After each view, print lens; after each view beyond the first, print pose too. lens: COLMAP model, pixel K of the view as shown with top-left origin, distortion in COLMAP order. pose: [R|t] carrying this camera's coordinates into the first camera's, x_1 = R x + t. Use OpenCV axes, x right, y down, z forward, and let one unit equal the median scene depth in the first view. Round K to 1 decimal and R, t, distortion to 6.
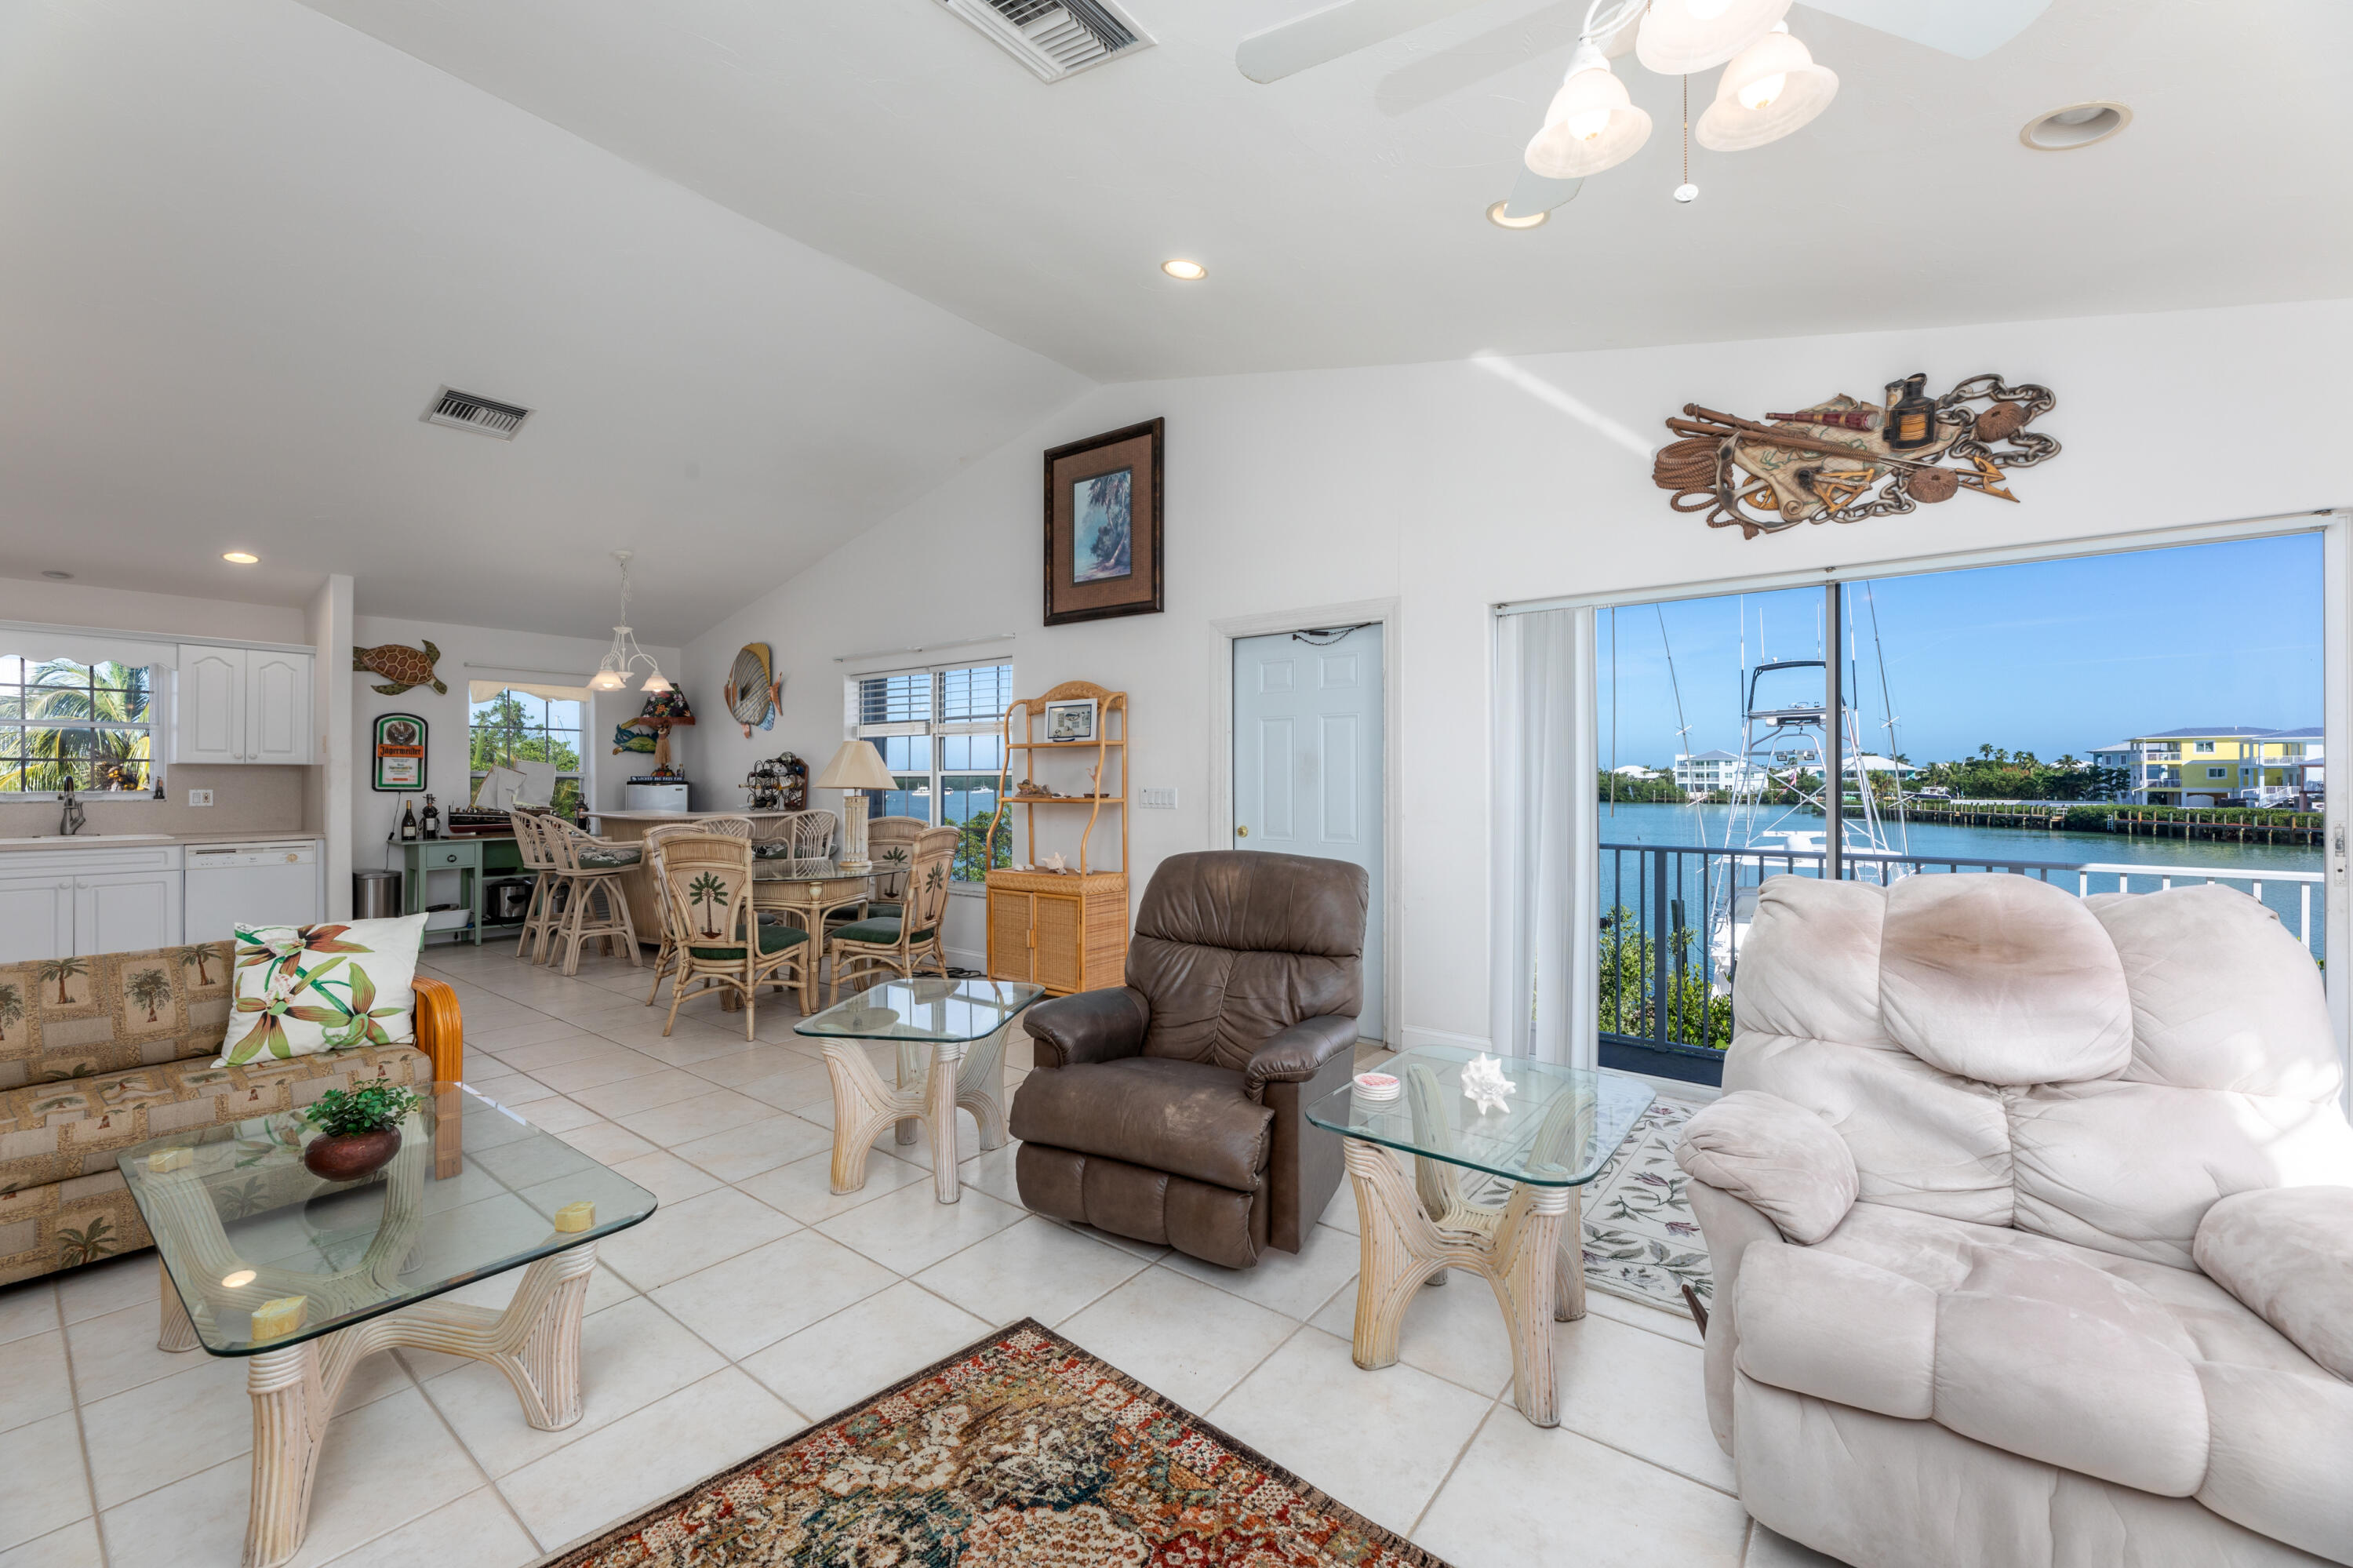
lens RADIAL K [[945.3, 0, 1161.8], [0, 945.3, 776.0], [0, 0, 1]] dist [0.000621, -0.000500]
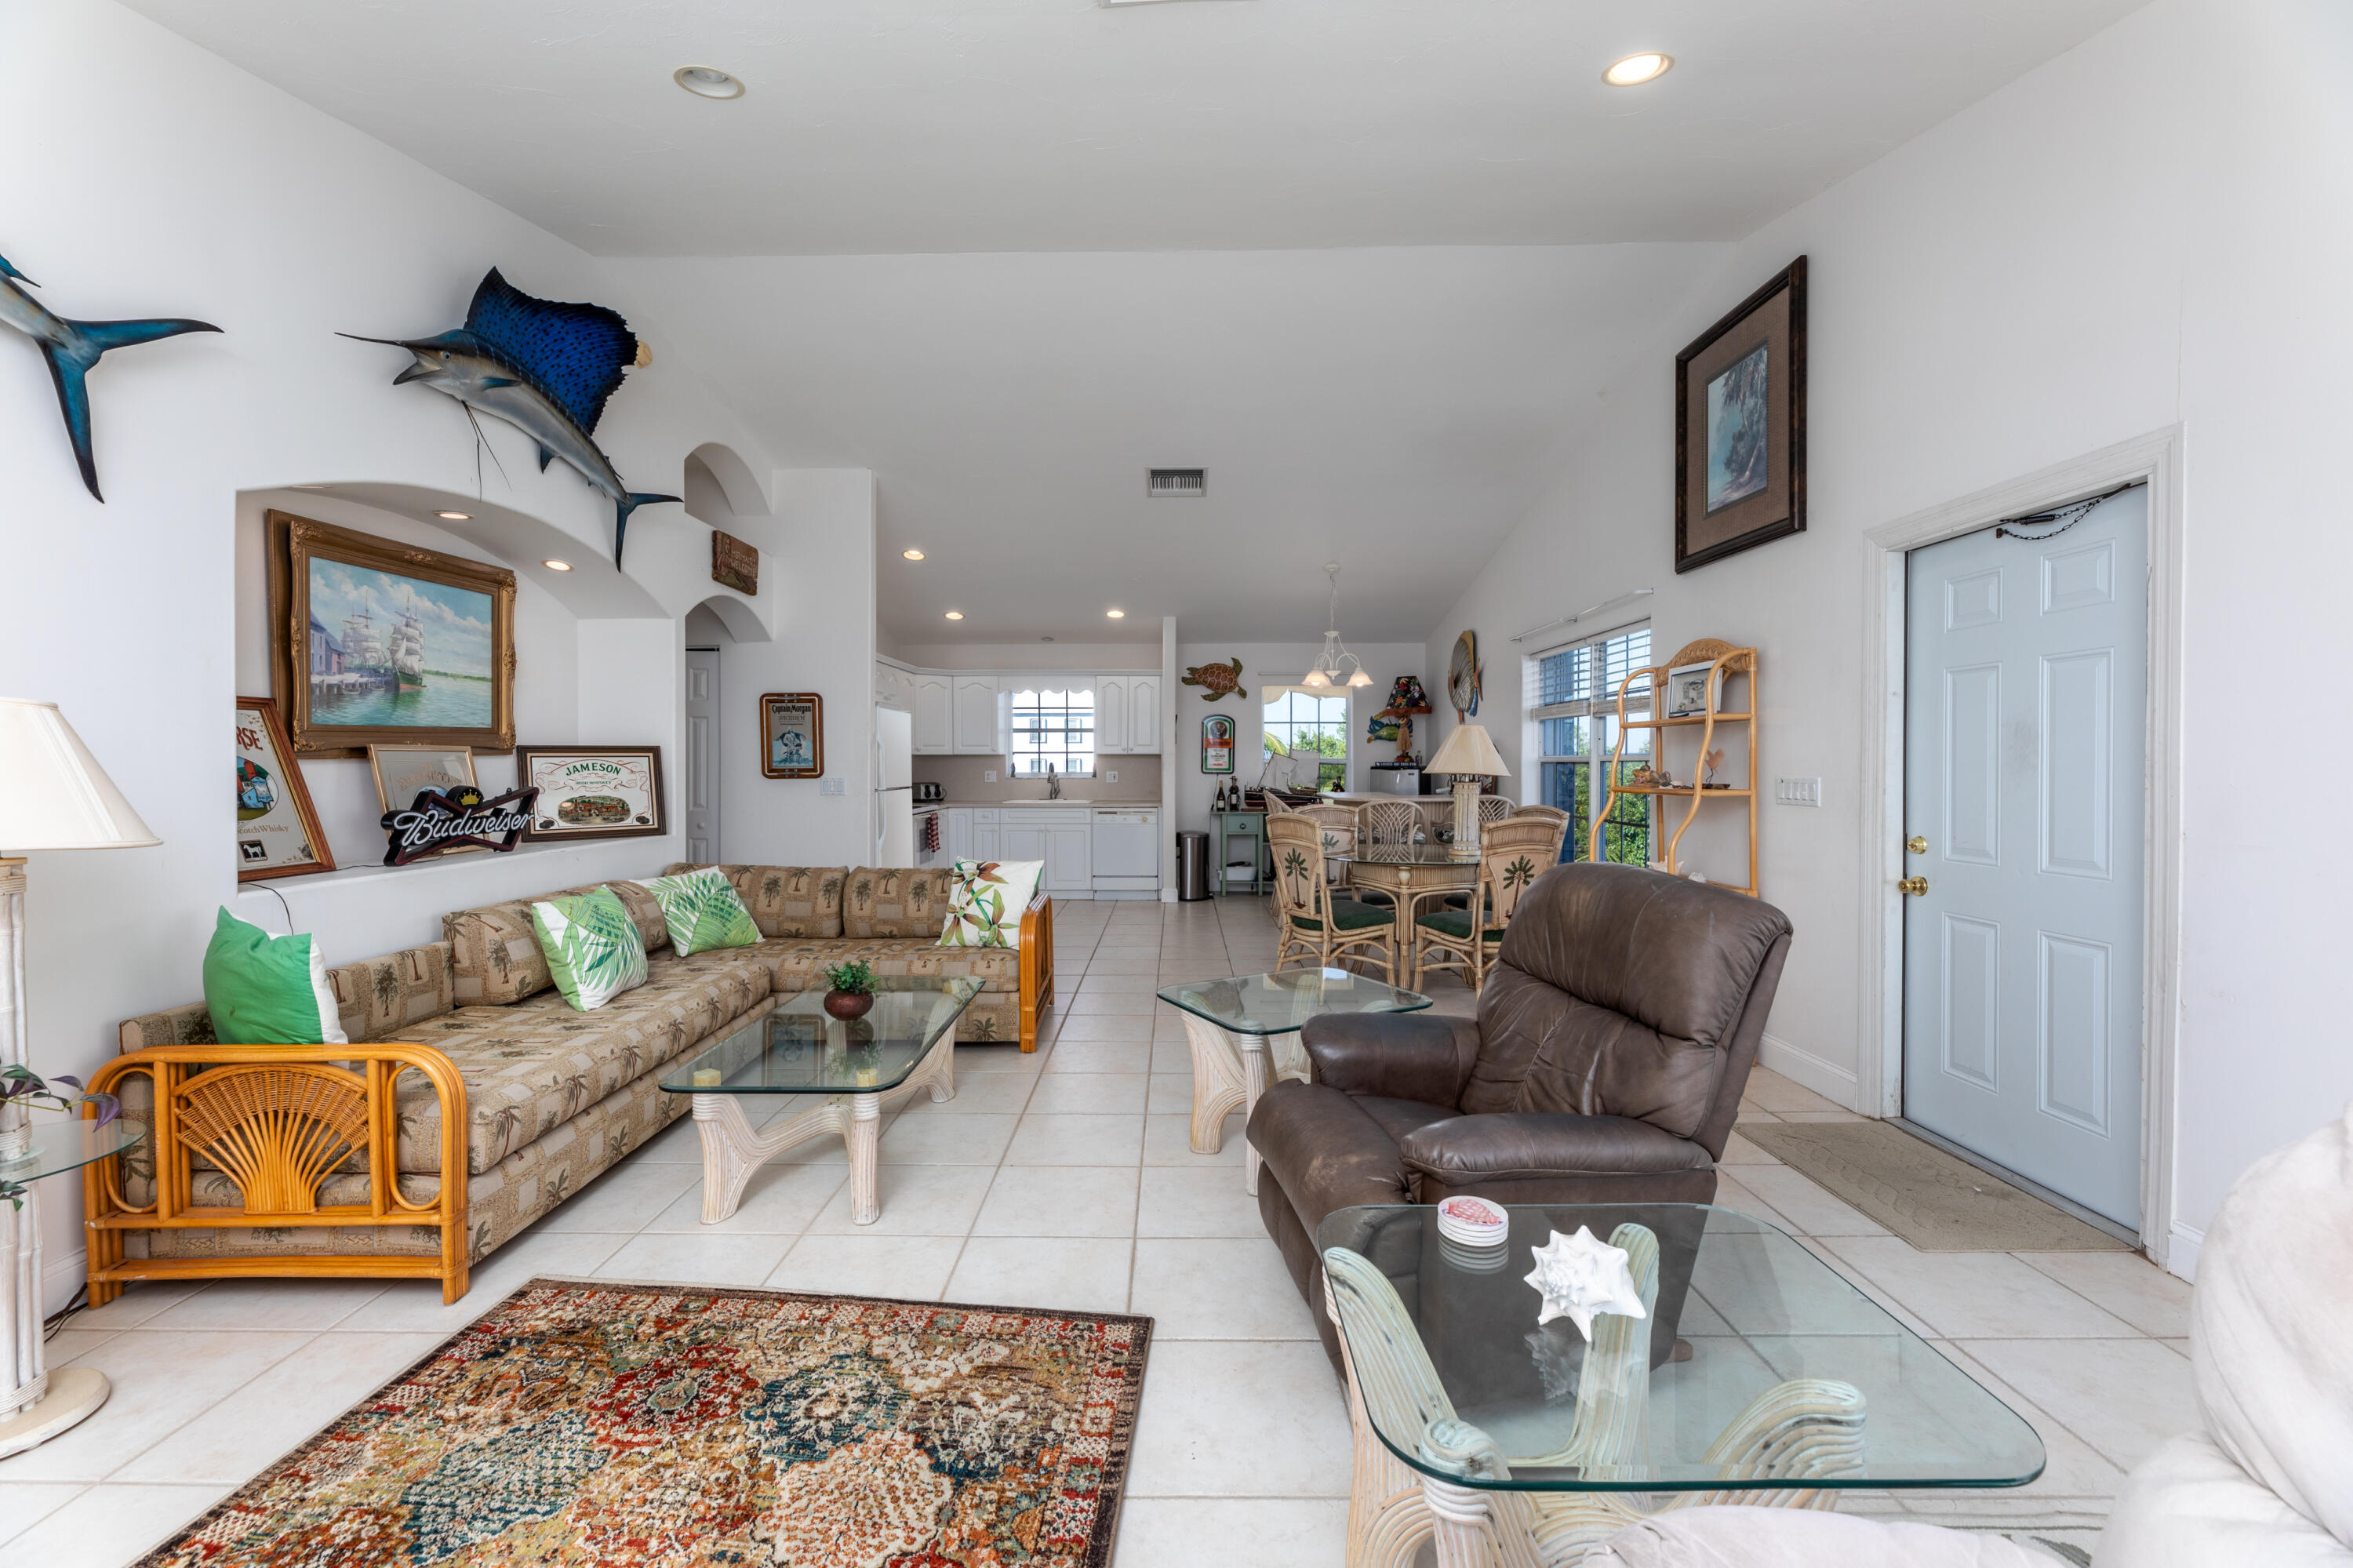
lens RADIAL K [[945.3, 0, 1167.4], [0, 945.3, 776.2], [0, 0, 1]] dist [0.000621, -0.000500]
pose [[0.611102, 0.010110, -0.791487, 0.226727], [0.002510, 0.999889, 0.014710, 0.000038], [0.791548, -0.010976, 0.611009, 0.151325]]
